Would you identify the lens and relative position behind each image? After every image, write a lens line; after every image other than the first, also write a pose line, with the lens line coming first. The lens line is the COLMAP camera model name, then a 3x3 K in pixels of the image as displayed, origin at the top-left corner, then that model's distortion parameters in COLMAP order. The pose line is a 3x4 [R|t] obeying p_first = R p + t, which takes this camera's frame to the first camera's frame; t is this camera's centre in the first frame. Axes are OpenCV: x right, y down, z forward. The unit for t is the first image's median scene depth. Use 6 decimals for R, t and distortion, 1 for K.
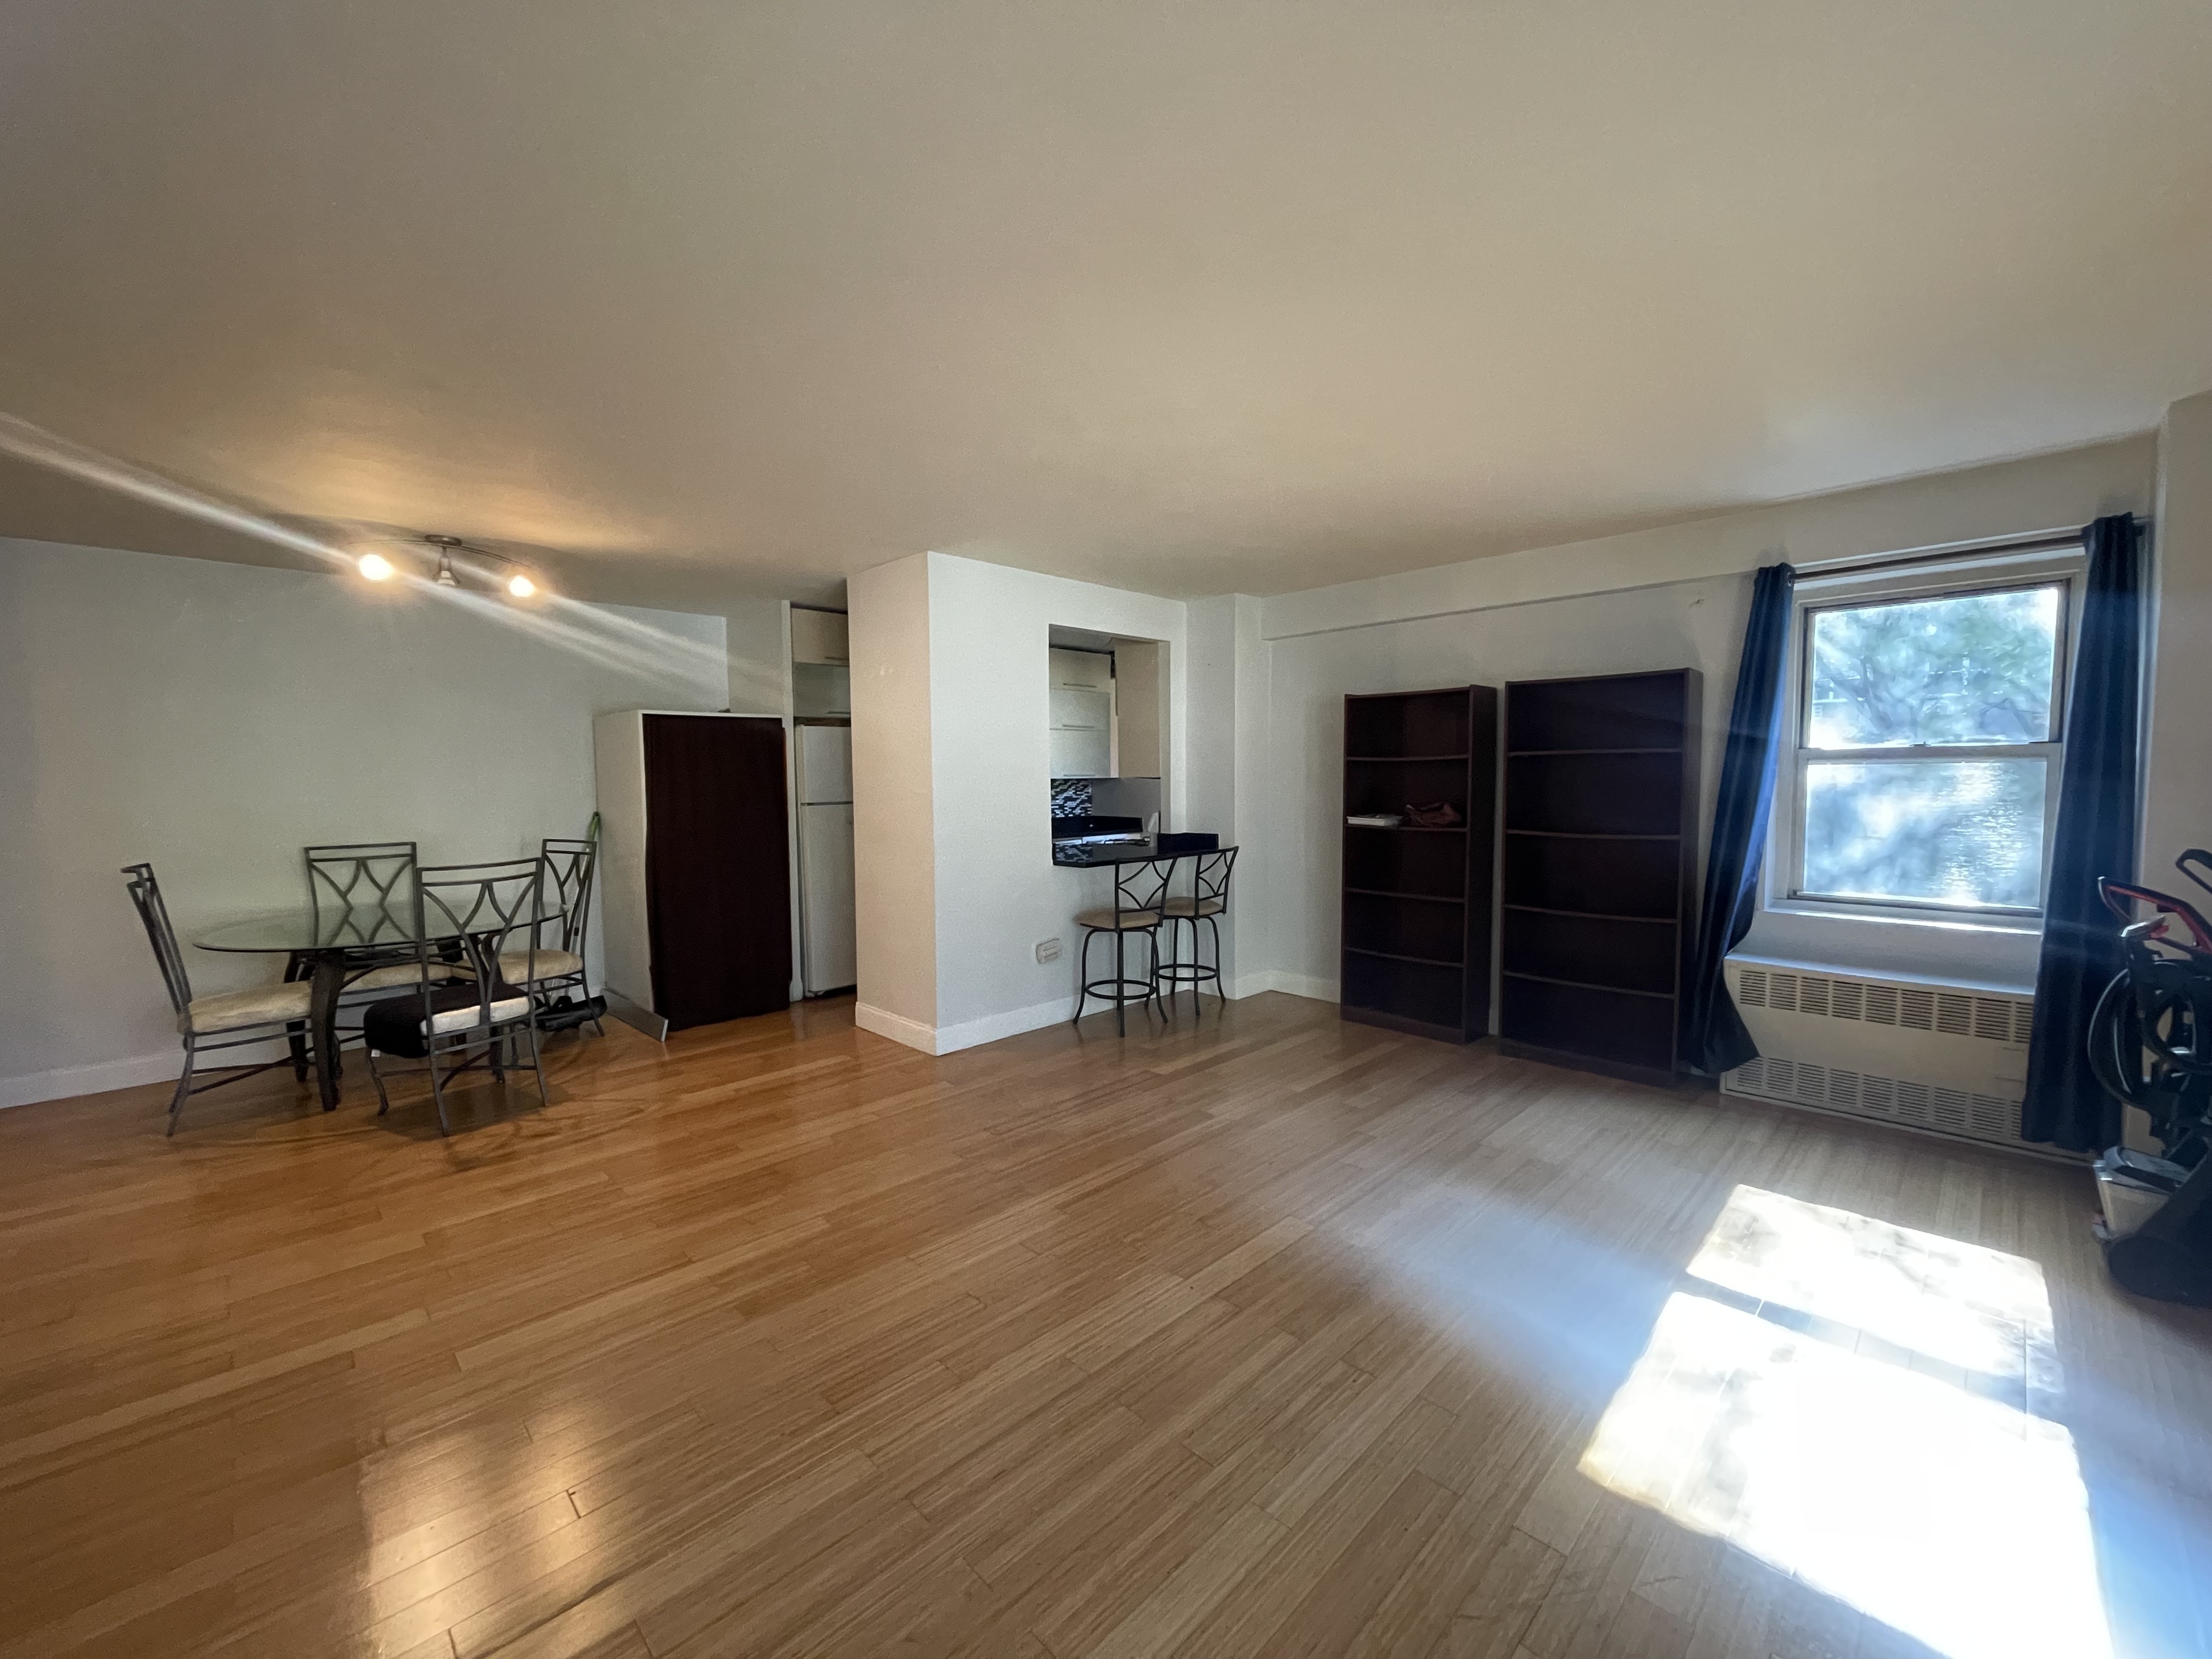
lens RADIAL K [[893.9, 0, 1097.5], [0, 893.9, 829.6], [0, 0, 1]] dist [-0.002353, -0.000491]
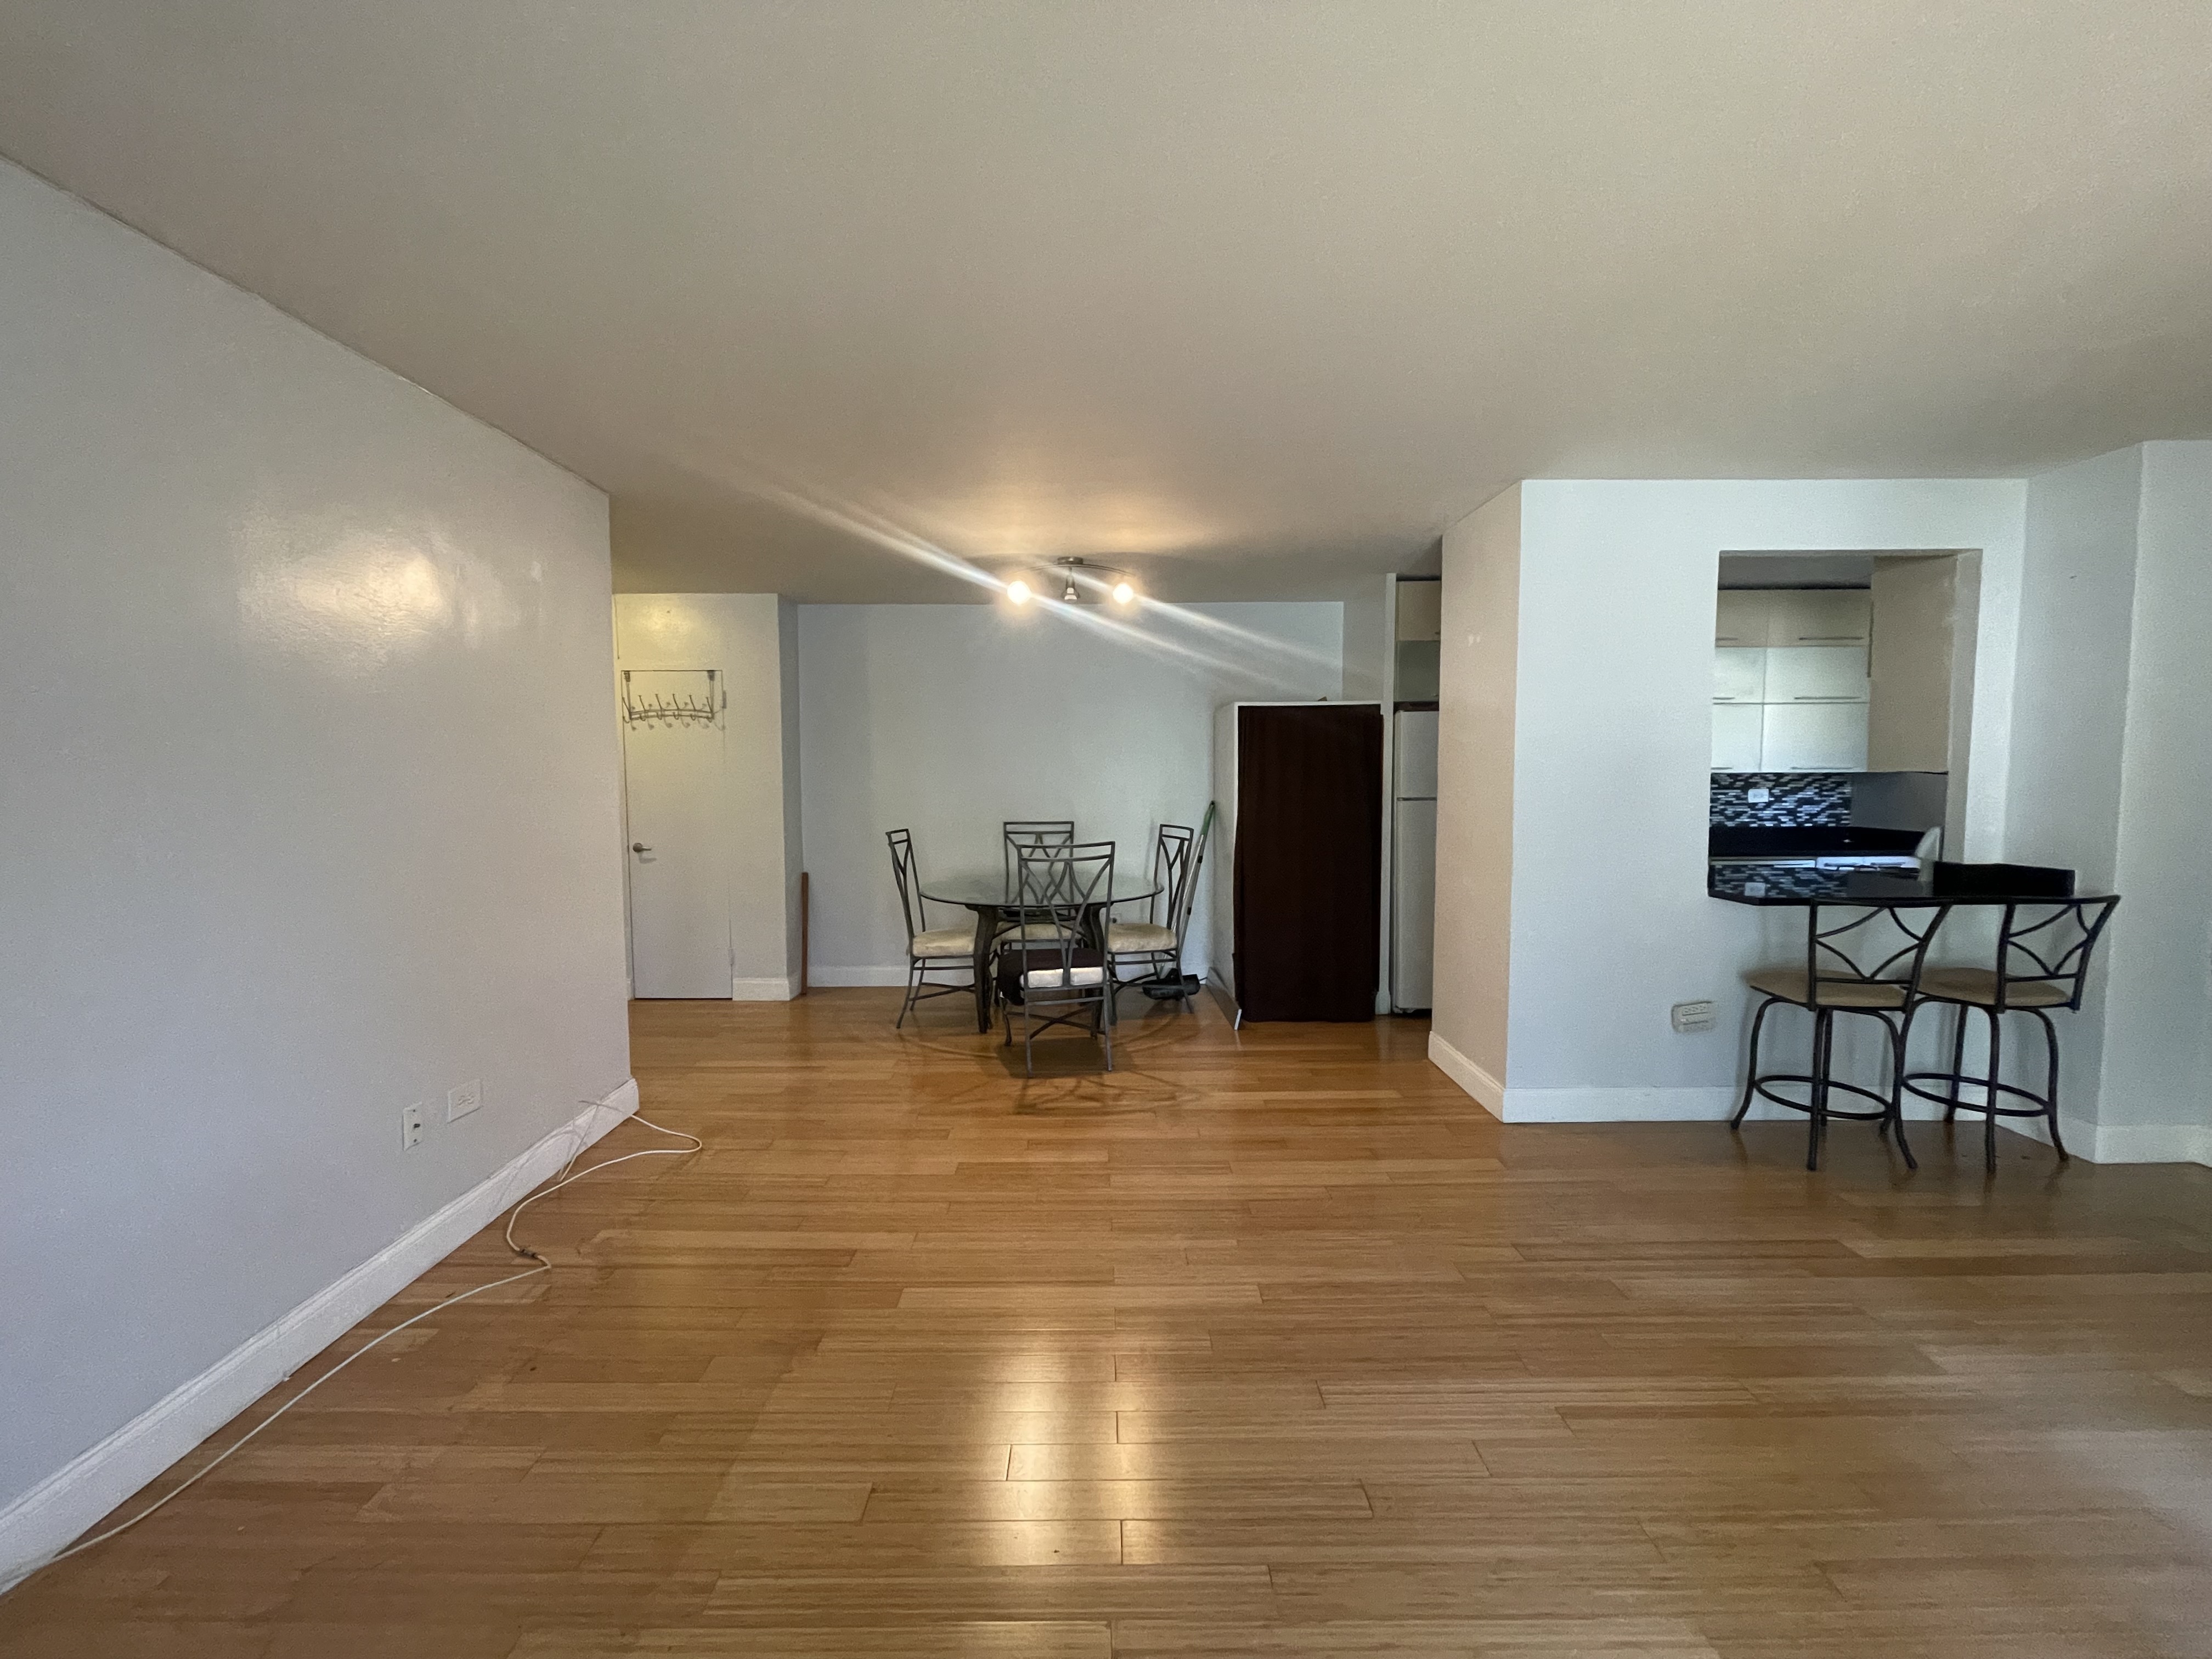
lens RADIAL K [[893.9, 0, 1097.5], [0, 893.9, 829.6], [0, 0, 1]] dist [-0.002353, -0.000491]
pose [[0.720562, 0.052106, -0.691430, 0.086969], [-0.045352, 0.998579, 0.027989, -0.010398], [0.691905, 0.011190, 0.721902, 0.161446]]
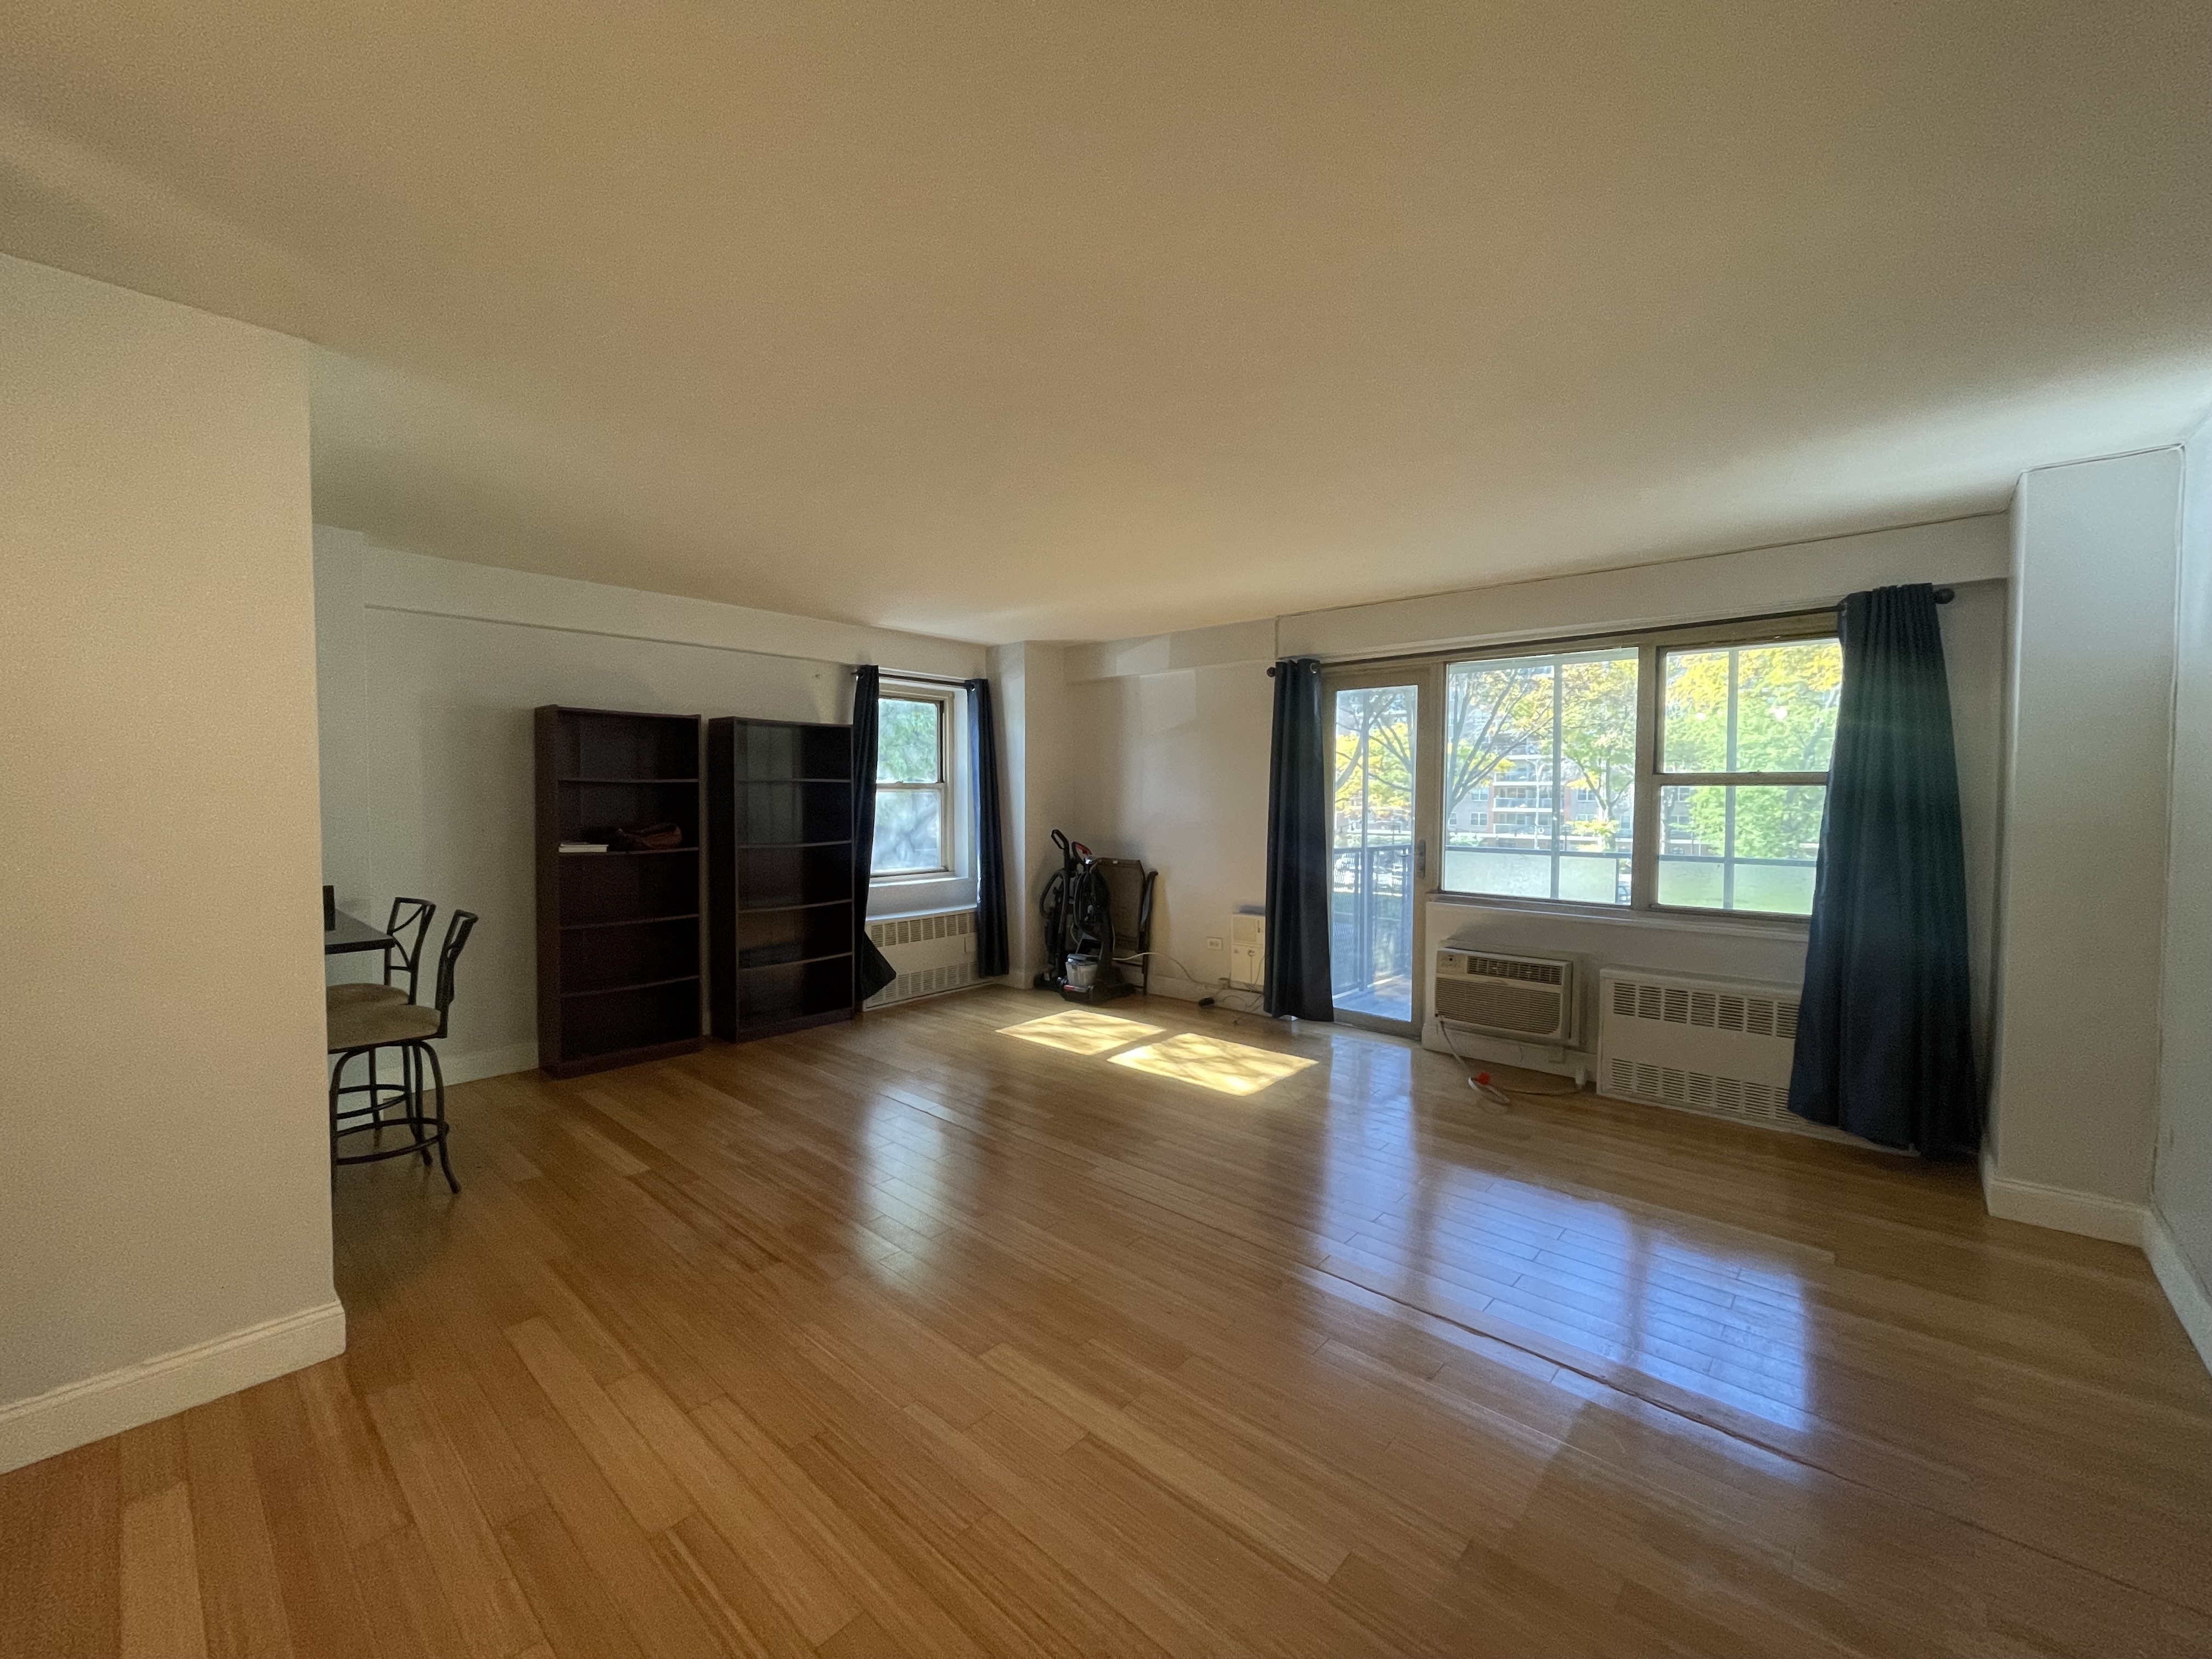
lens RADIAL K [[907.3, 0, 1094.6], [0, 907.3, 824.9], [0, 0, 1]] dist [-0.000797, -0.000170]
pose [[-0.060157, -0.025947, 0.997852, -0.649262], [0.059617, 0.997784, 0.029539, -0.029594], [-0.996407, 0.061266, -0.058477, 0.540651]]
